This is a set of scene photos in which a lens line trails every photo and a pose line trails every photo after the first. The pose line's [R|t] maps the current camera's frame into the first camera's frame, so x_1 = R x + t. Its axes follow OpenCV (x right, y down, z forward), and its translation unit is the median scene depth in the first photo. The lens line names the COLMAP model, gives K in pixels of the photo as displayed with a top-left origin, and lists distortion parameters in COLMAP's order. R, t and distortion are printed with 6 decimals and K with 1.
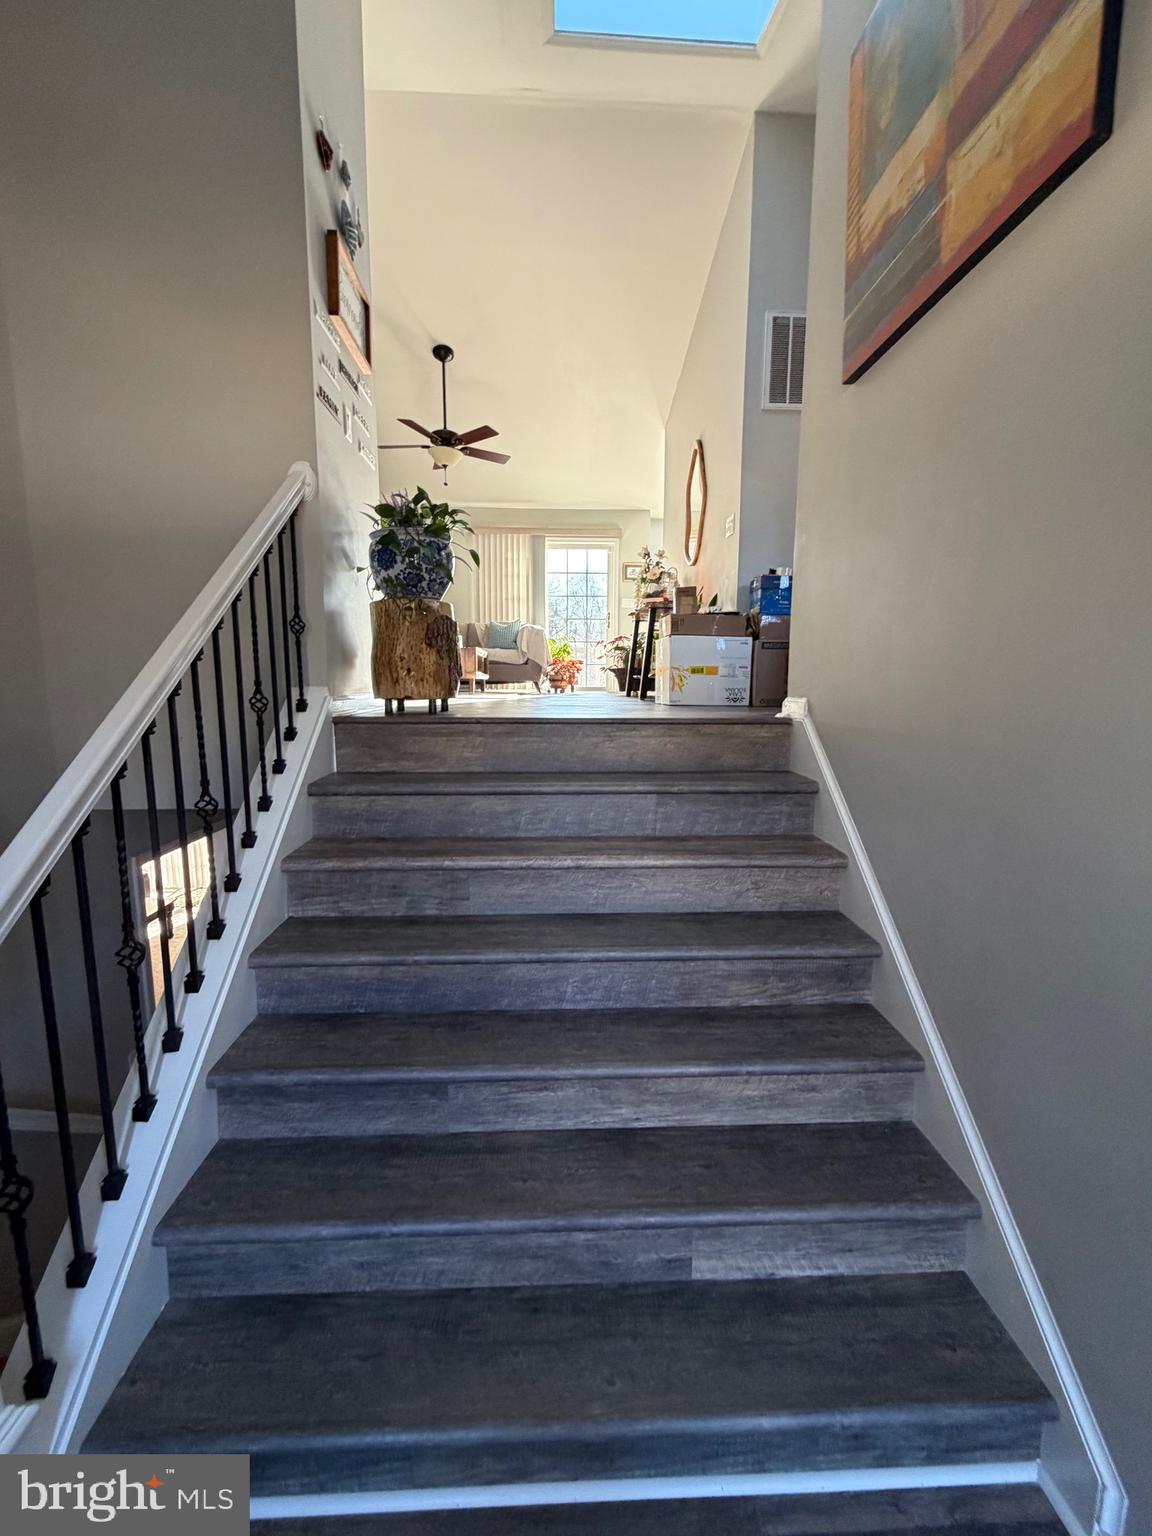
lens RADIAL K [[610.5, 0, 574.0], [0, 610.5, 765.7], [0, 0, 1]] dist [-0.003032, 0.000433]
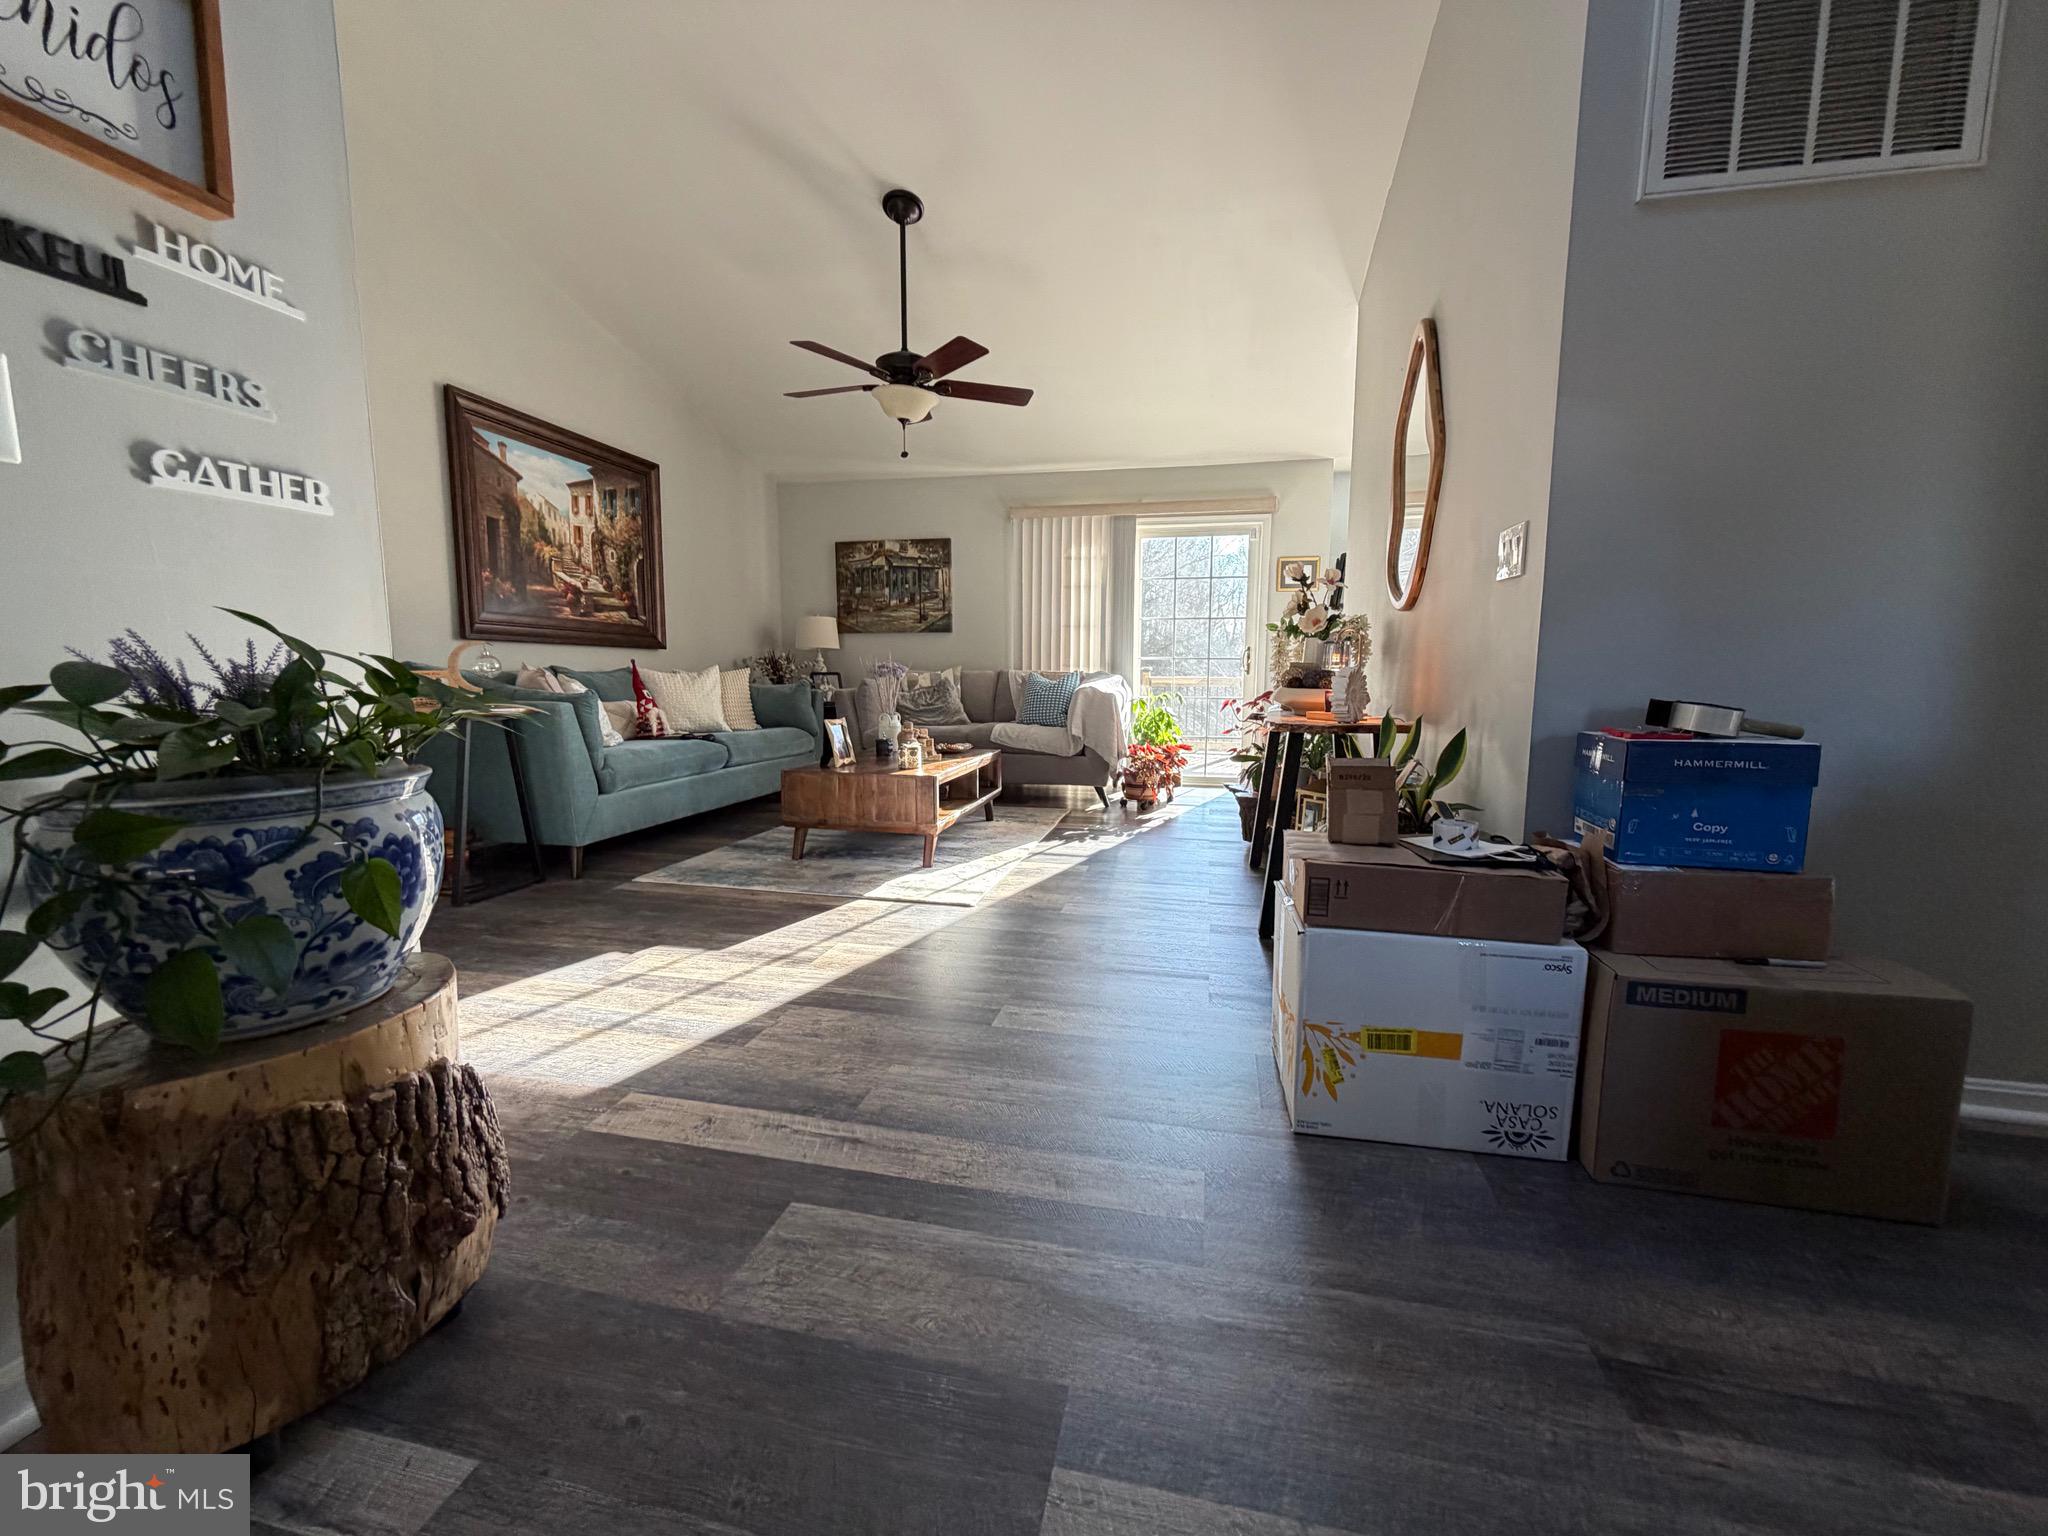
lens RADIAL K [[814.0, 0, 1027.0], [0, 814.0, 771.1], [0, 0, 1]] dist [-0.003032, 0.000433]
pose [[0.966635, 0.032529, -0.254086, 0.080369], [-0.035425, 0.999349, -0.006832, -0.187957], [0.253698, 0.015605, 0.967158, 0.353117]]
